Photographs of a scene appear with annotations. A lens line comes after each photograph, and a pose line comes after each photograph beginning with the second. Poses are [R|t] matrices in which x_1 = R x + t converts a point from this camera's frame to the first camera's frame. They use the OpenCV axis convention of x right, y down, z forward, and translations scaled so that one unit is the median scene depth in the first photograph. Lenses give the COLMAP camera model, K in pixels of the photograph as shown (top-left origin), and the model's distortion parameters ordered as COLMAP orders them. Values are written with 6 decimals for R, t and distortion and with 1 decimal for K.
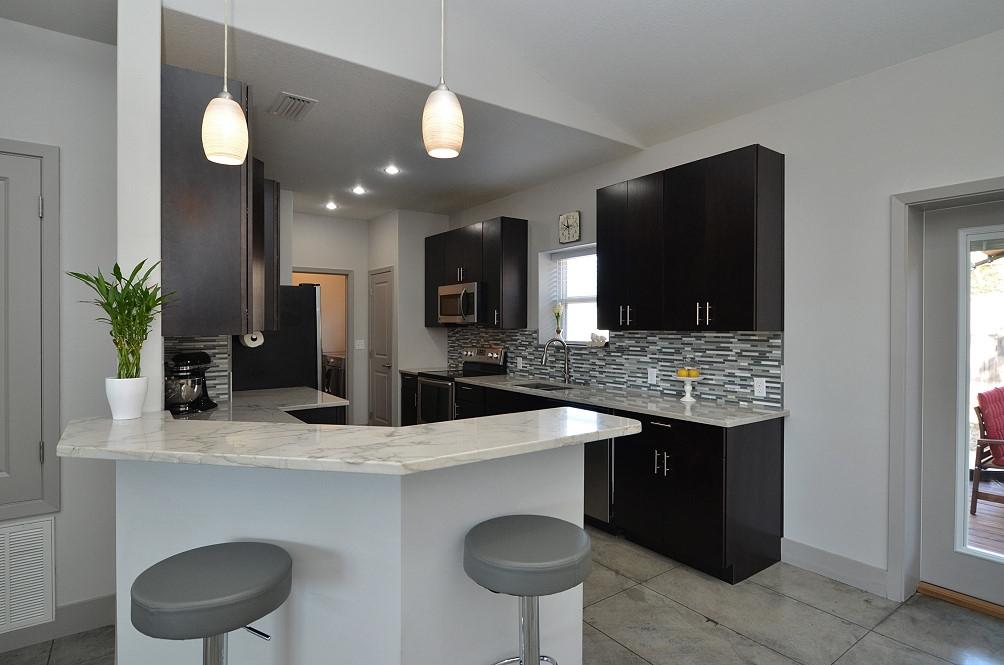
lens RADIAL K [[514.8, 0, 502.0], [0, 514.8, 332.5], [0, 0, 1]] dist [-0.001002, -0.000550]
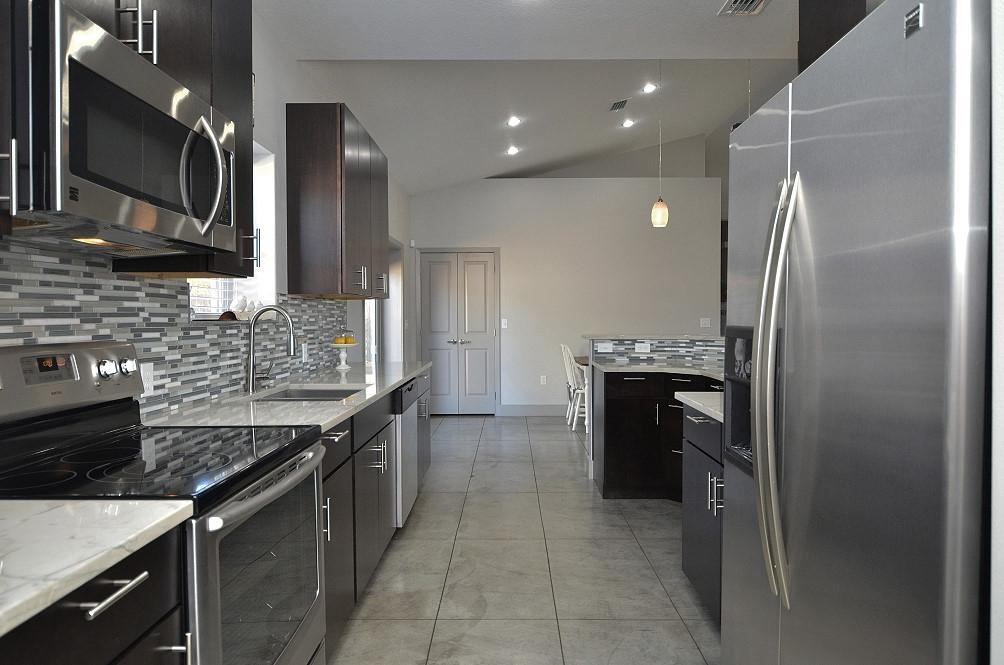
lens RADIAL K [[616.1, 0, 502.0], [0, 616.1, 332.5], [0, 0, 1]] dist [0.000640, 0.000037]
pose [[-0.801994, -0.022047, 0.596925, -0.579840], [-0.000530, 0.999345, 0.036198, 0.020115], [-0.597331, 0.028714, -0.801480, 1.741137]]
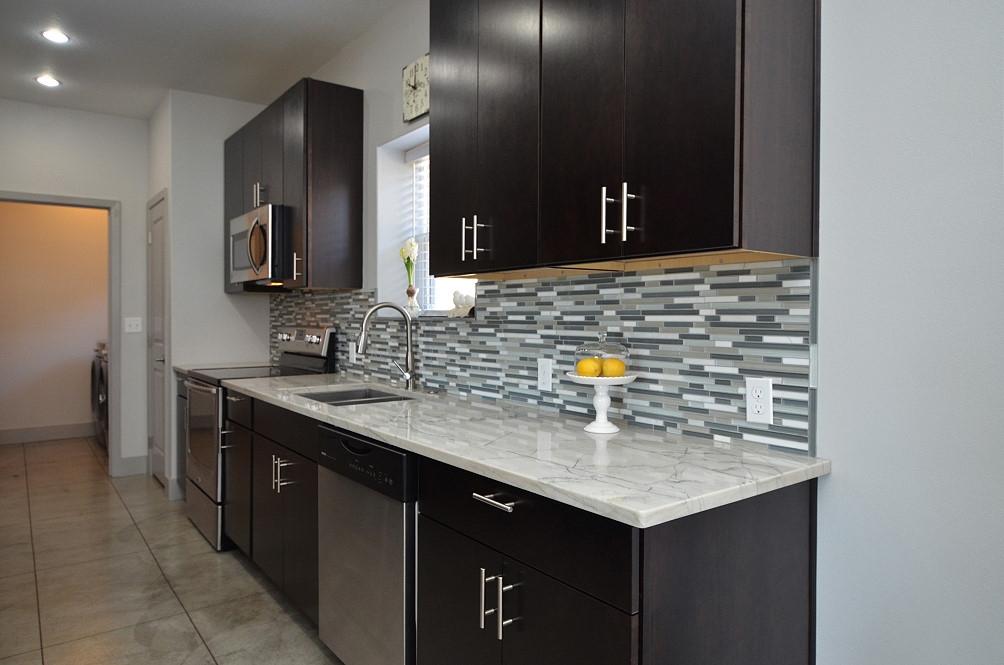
lens RADIAL K [[638.6, 0, 502.0], [0, 638.6, 332.5], [0, 0, 1]] dist [0.000477, -0.016428]
pose [[0.999689, 0.000803, 0.024923, 0.260763], [-0.001130, 0.999913, 0.013129, 0.042474], [-0.024911, -0.013153, 0.999603, 0.459159]]
